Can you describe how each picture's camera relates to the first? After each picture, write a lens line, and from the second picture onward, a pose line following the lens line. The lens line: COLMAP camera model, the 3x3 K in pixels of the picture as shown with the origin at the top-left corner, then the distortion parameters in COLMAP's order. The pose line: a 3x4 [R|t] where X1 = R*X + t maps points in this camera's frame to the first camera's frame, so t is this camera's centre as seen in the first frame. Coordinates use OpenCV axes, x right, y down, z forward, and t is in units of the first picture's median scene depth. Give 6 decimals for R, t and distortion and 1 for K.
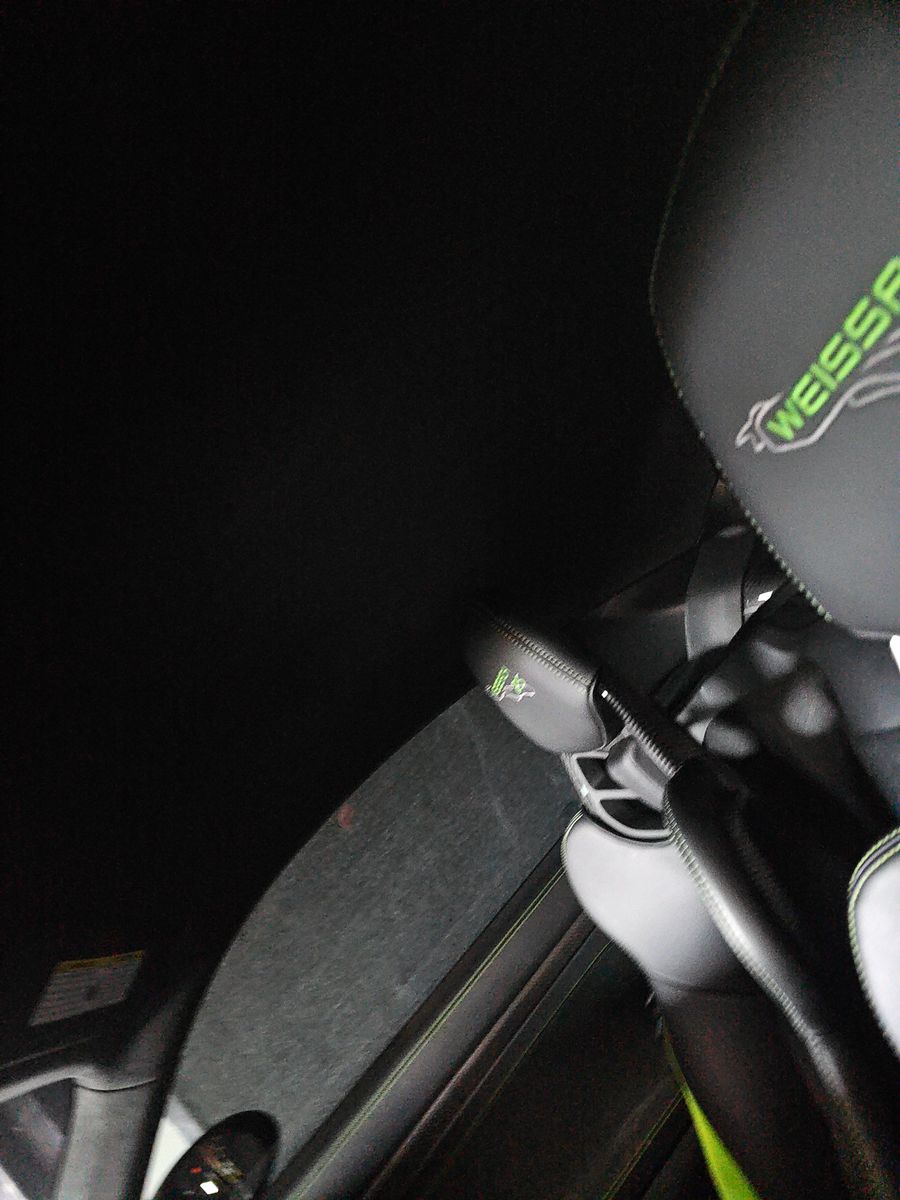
lens RADIAL K [[783.9, 0, 450.0], [0, 783.9, 600.0], [0, 0, 1]] dist [0.034473, -0.043115]
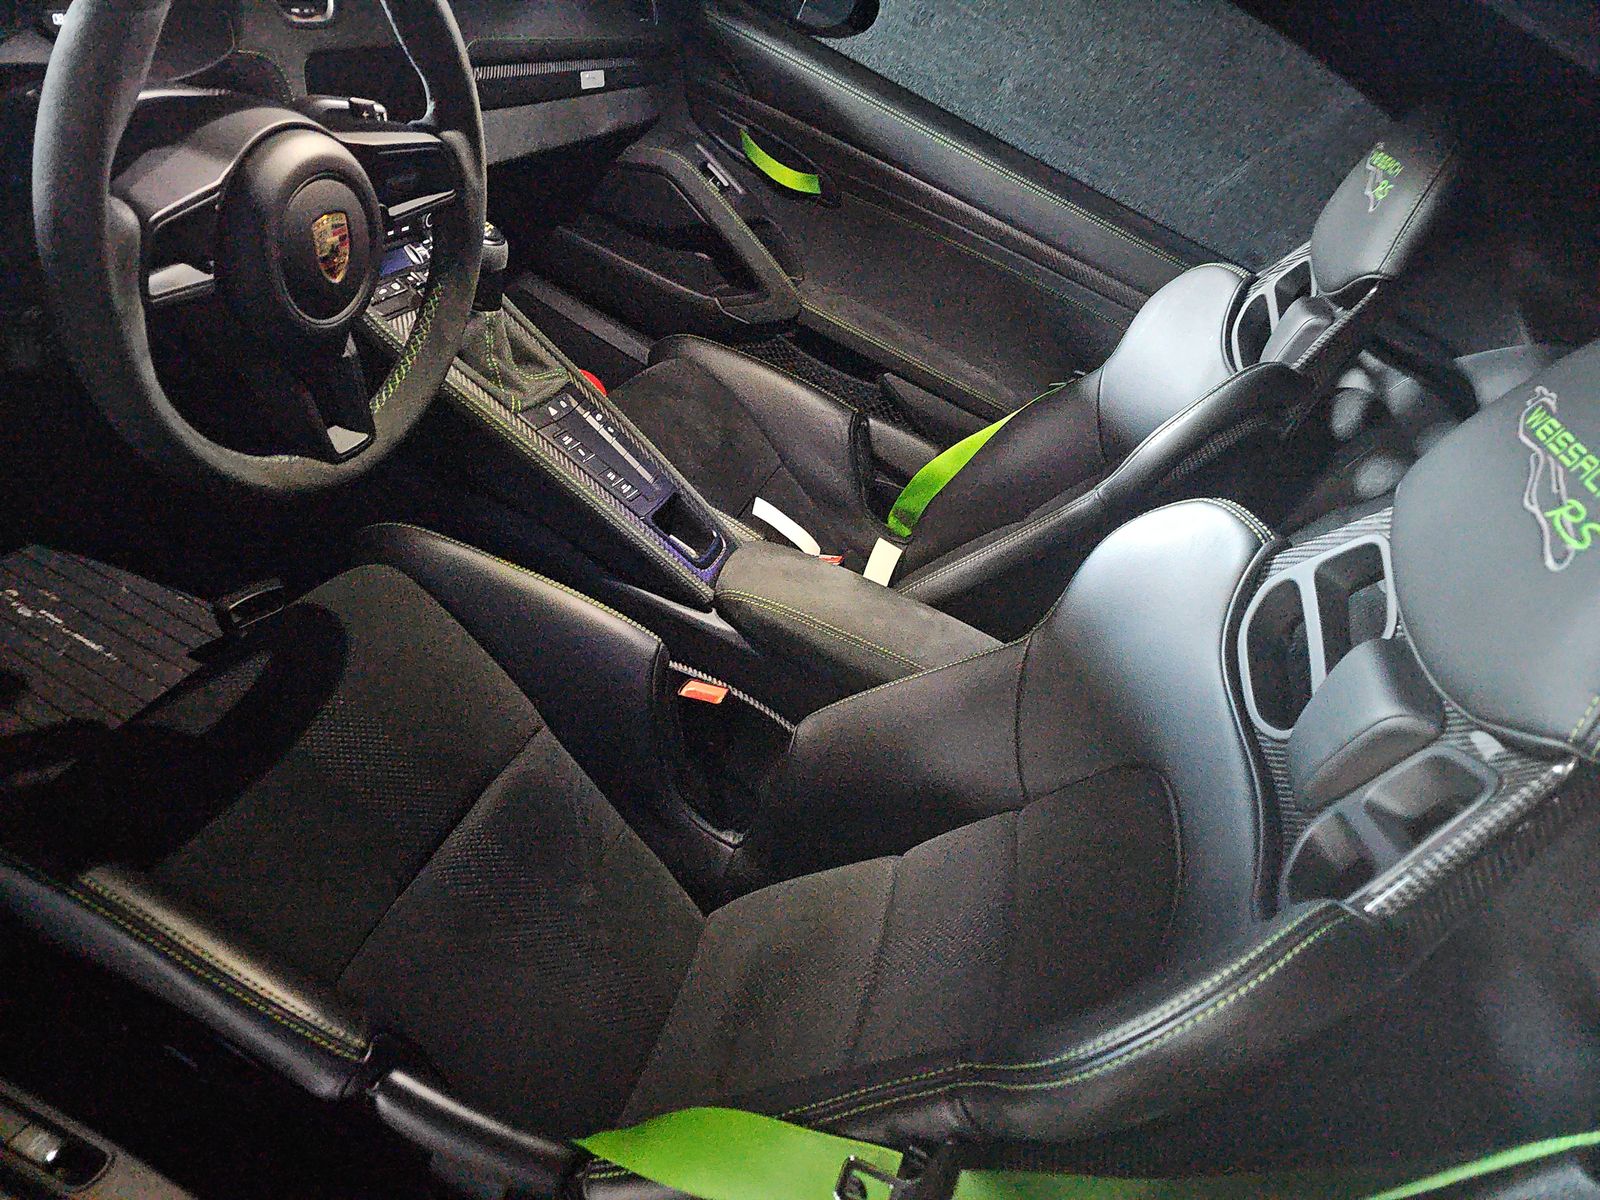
lens RADIAL K [[1045.3, 0, 800.0], [0, 1045.3, 600.0], [0, 0, 1]] dist [0.034473, -0.043115]
pose [[0.302157, 0.881335, 0.363250, -0.140473], [-0.773912, 0.004317, 0.633279, -0.140497], [0.556562, -0.472473, 0.683379, -0.442653]]
